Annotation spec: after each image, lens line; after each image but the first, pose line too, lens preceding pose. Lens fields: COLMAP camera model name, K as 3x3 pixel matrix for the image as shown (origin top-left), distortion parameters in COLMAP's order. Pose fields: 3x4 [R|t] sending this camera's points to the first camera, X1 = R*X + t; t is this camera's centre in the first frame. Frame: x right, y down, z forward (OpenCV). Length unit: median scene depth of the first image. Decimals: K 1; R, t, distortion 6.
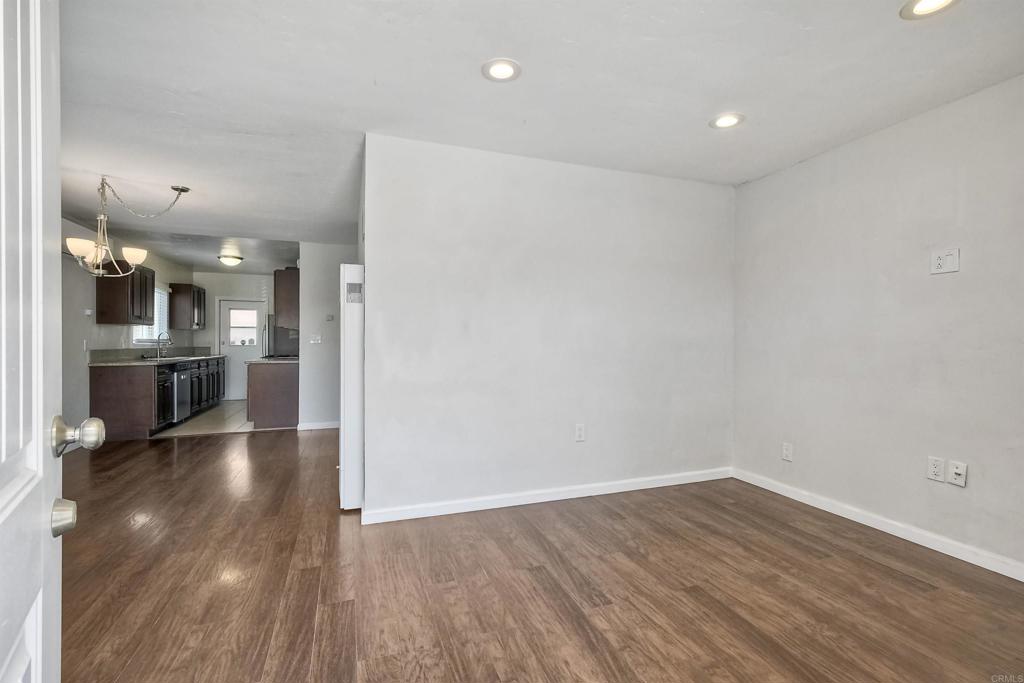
lens RADIAL K [[457.6, 0, 512.7], [0, 457.6, 341.4], [0, 0, 1]] dist [-0.002643, 0.003492]
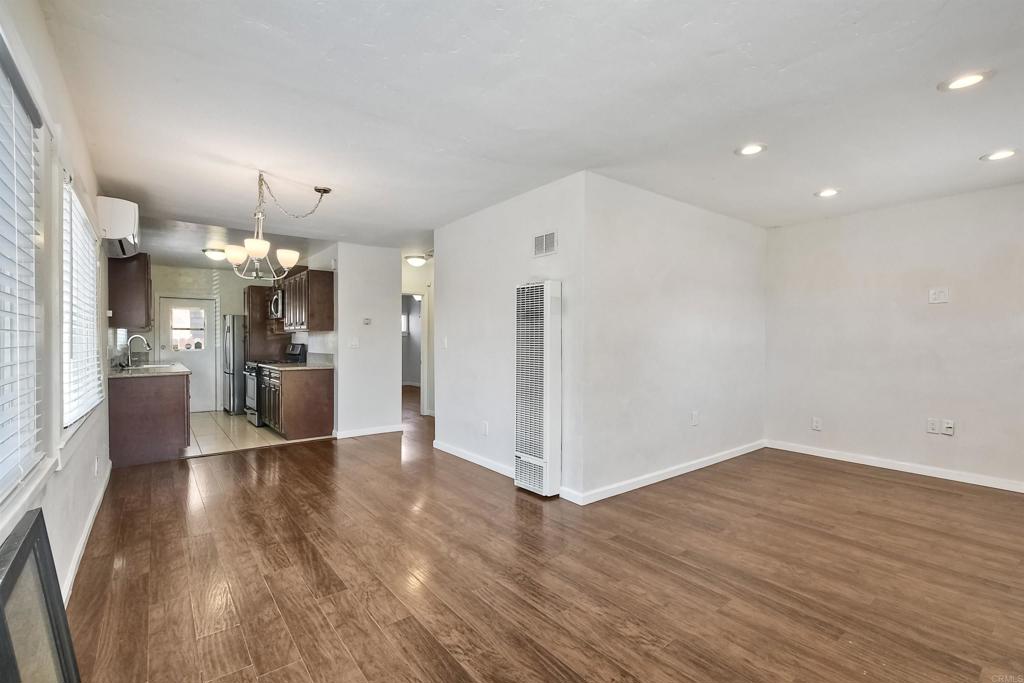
lens RADIAL K [[457.6, 0, 512.7], [0, 457.6, 341.4], [0, 0, 1]] dist [-0.002643, 0.003492]
pose [[0.950896, -0.003419, 0.309491, -0.891403], [0.003278, 0.999994, 0.000975, -0.019837], [-0.309493, 0.000087, 0.950902, -0.056707]]
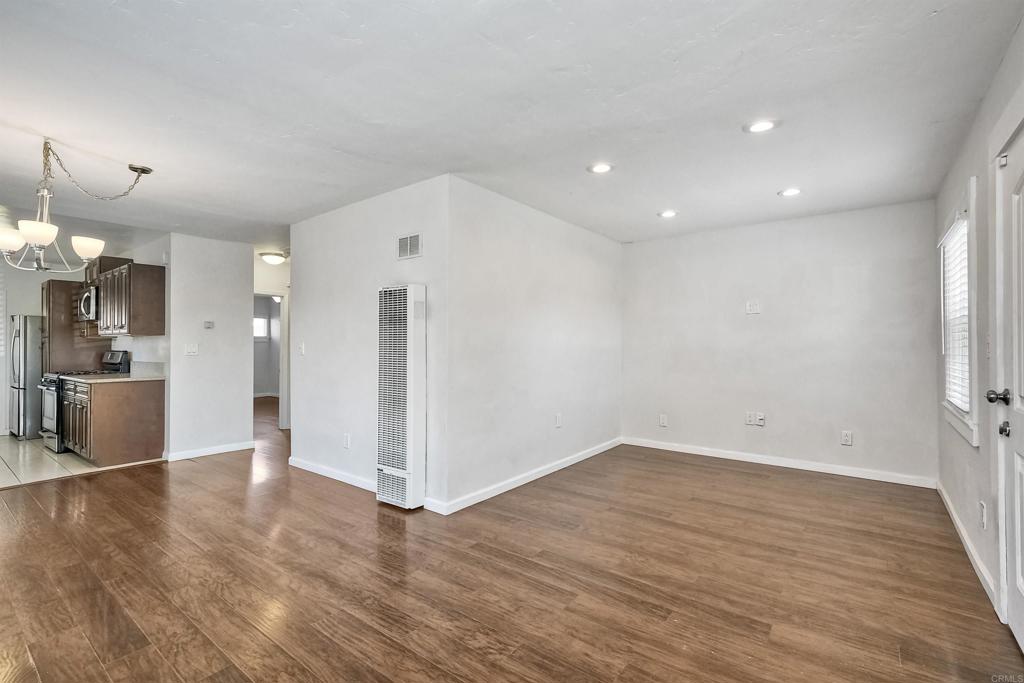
lens RADIAL K [[457.6, 0, 512.7], [0, 457.6, 341.4], [0, 0, 1]] dist [-0.002643, 0.003492]
pose [[0.845326, 0.000897, 0.534250, -0.830143], [0.005575, 0.999929, -0.010501, -0.019593], [-0.534222, 0.011856, 0.845261, -0.059084]]
